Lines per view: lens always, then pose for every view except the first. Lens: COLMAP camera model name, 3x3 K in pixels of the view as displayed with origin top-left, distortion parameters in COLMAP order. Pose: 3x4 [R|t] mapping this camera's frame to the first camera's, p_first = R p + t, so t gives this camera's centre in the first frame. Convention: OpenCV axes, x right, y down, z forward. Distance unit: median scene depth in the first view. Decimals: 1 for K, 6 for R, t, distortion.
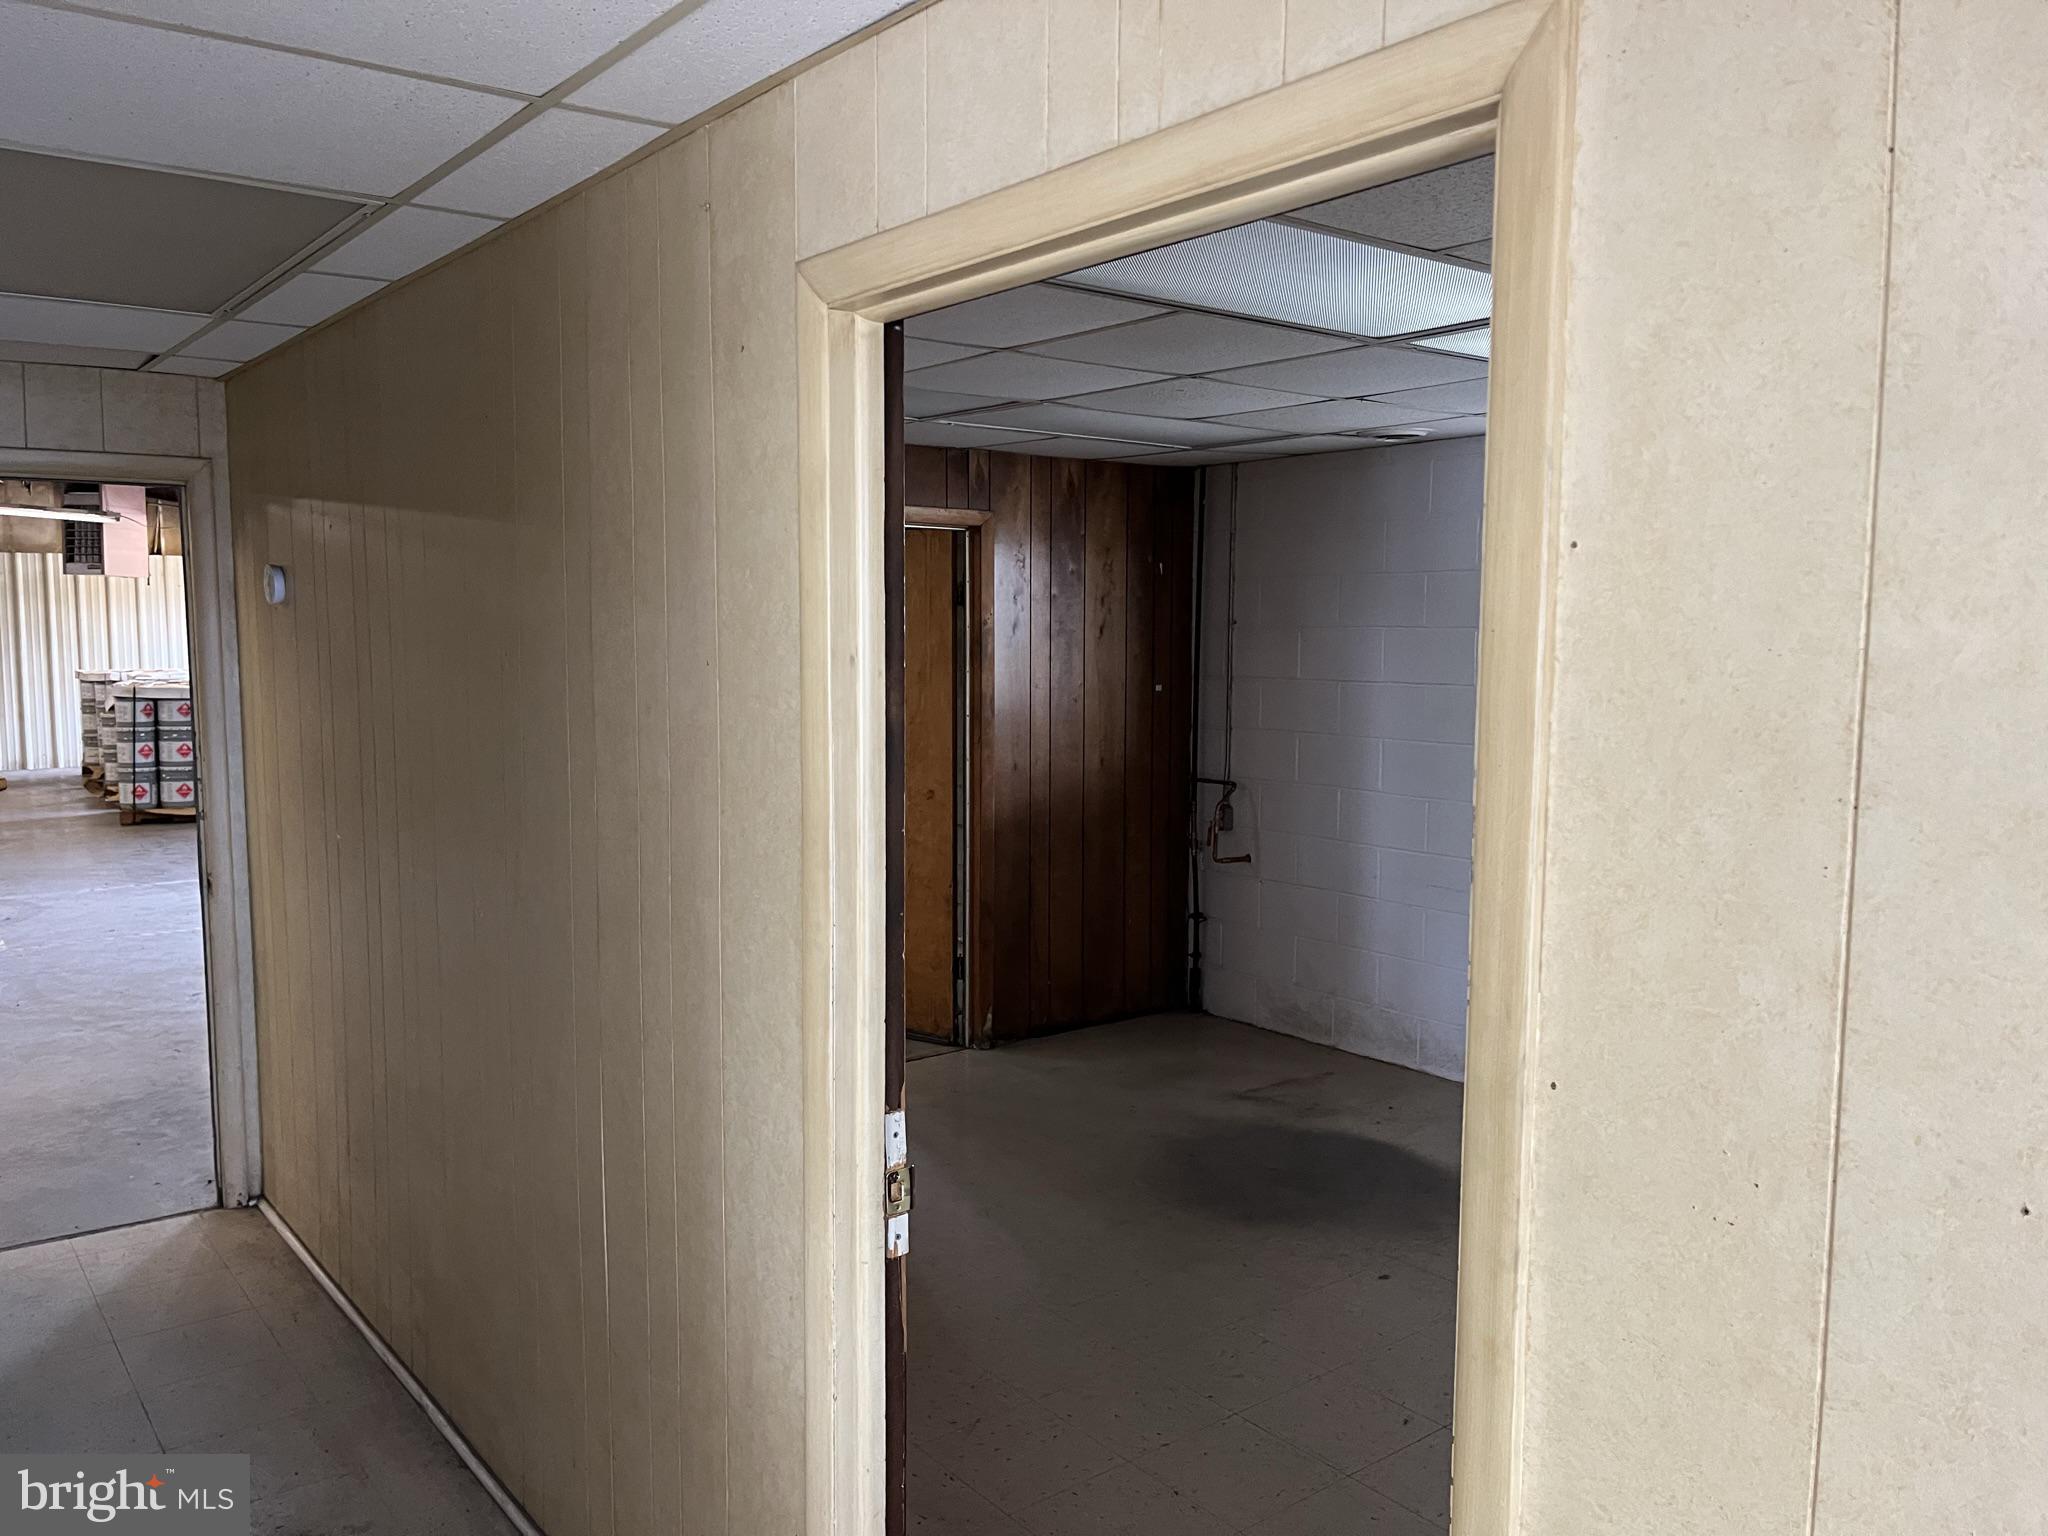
lens RADIAL K [[1547.3, 0, 1024.0], [0, 1547.3, 768.0], [0, 0, 1]] dist [0.181967, -0.001822]
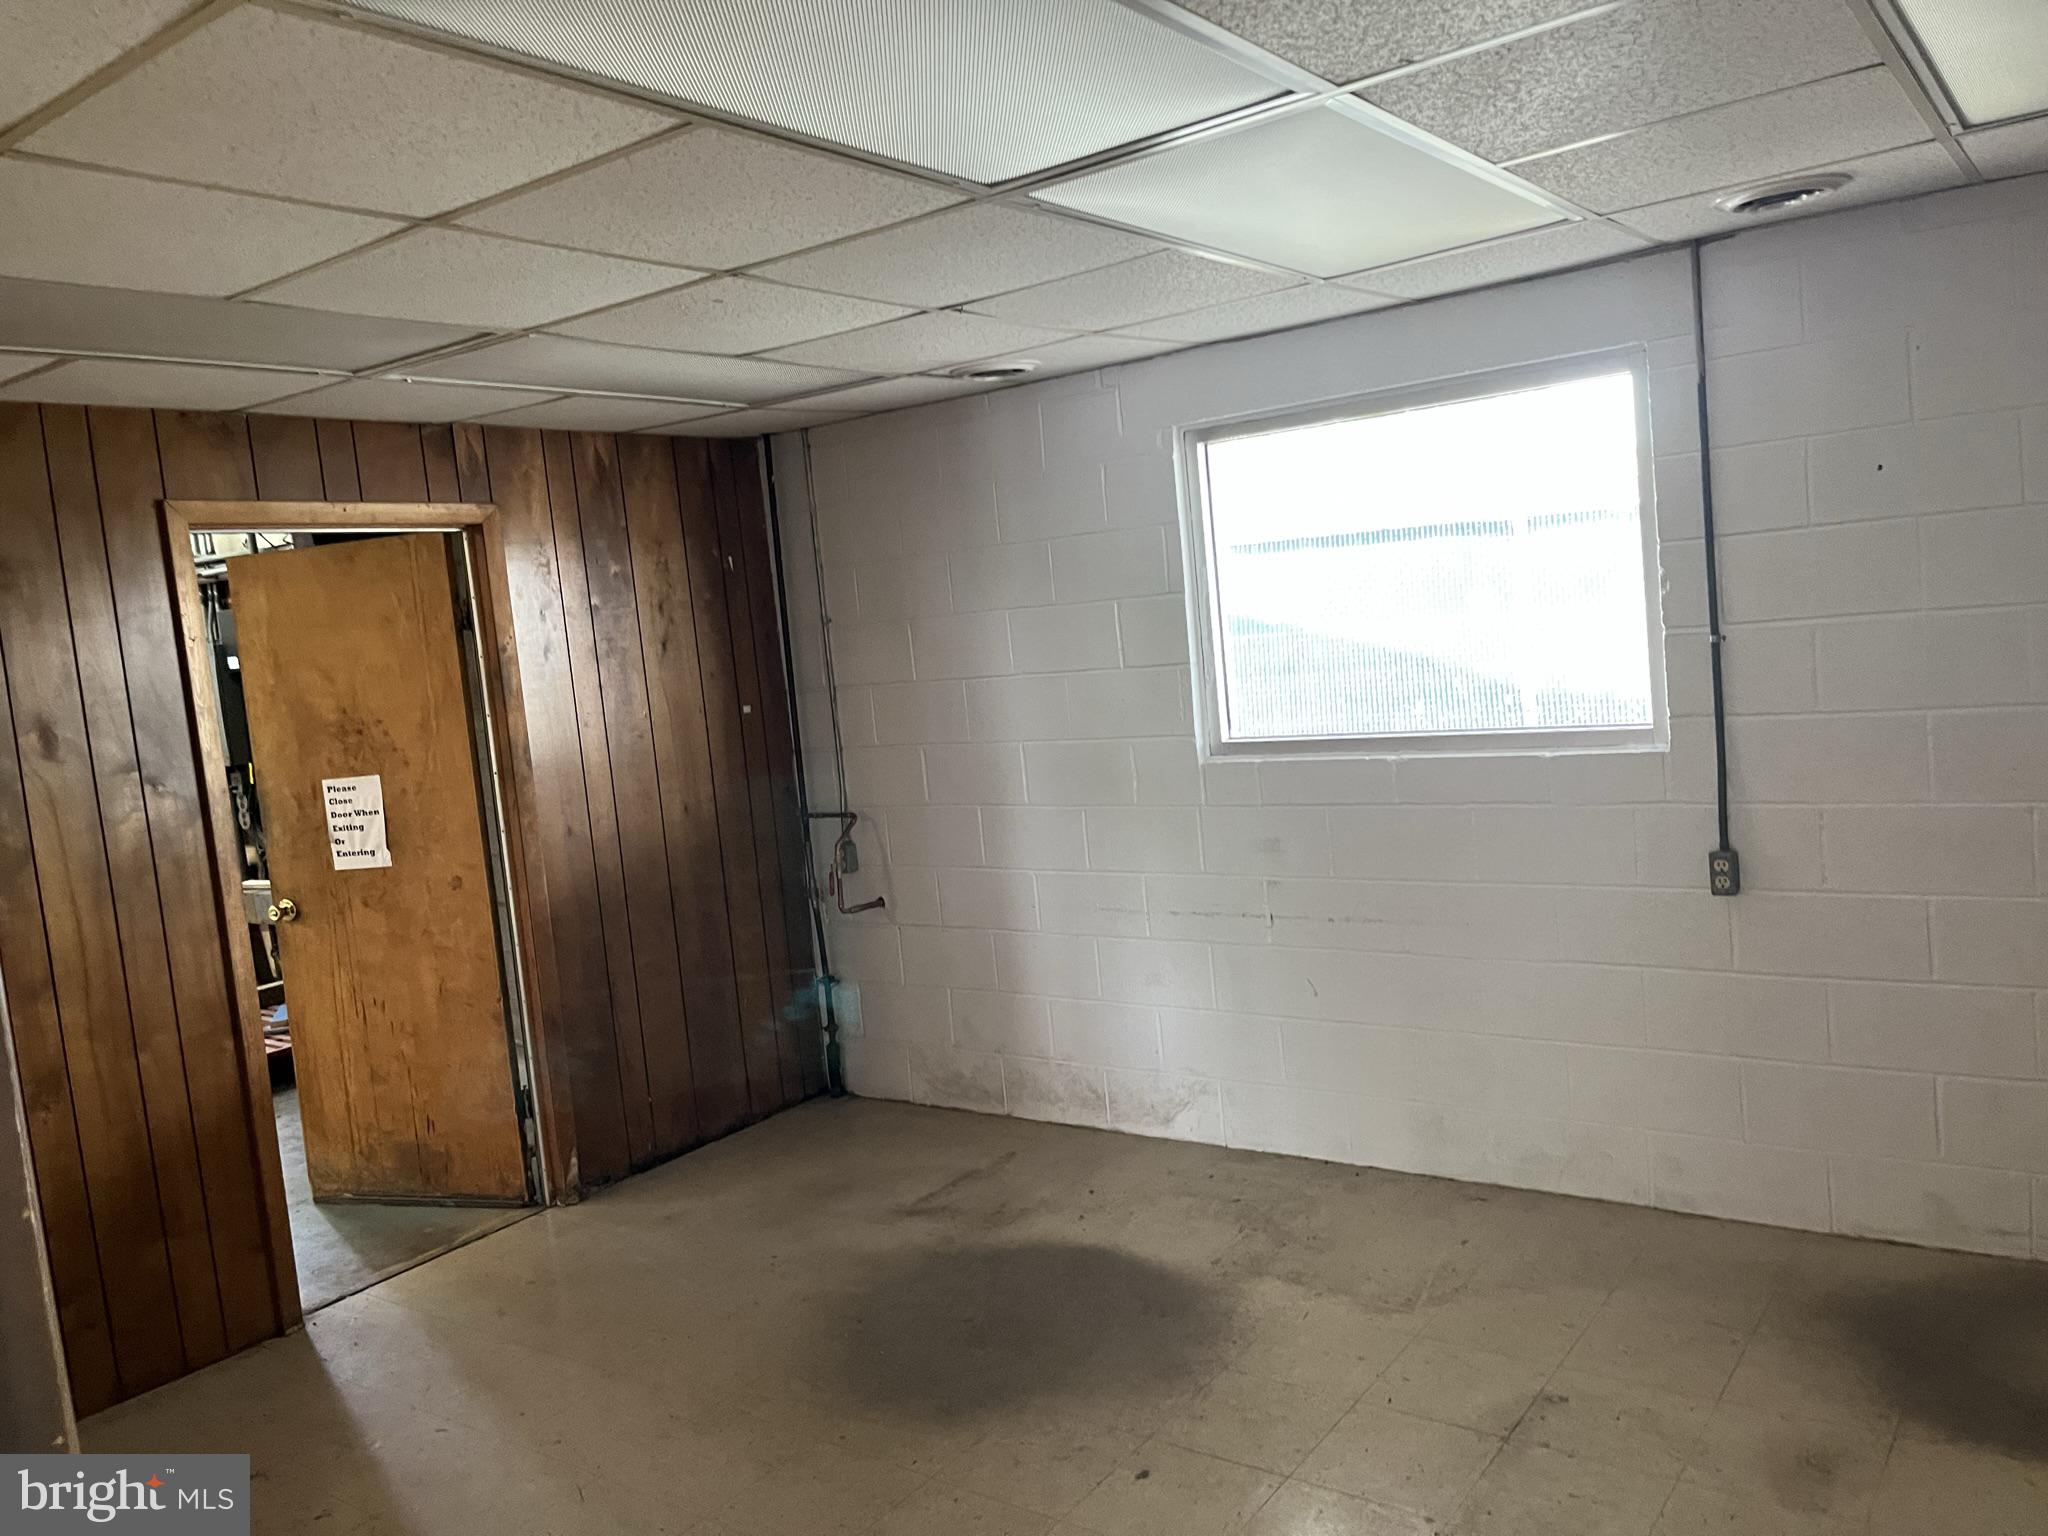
lens RADIAL K [[1542.7, 0, 1024.0], [0, 1542.7, 768.0], [0, 0, 1]] dist [0.088950, -0.091817]
pose [[0.960077, -0.120265, 0.252565, 0.019591], [0.121971, 0.992493, 0.008951, -0.011568], [-0.251745, 0.022211, 0.967539, 0.196347]]
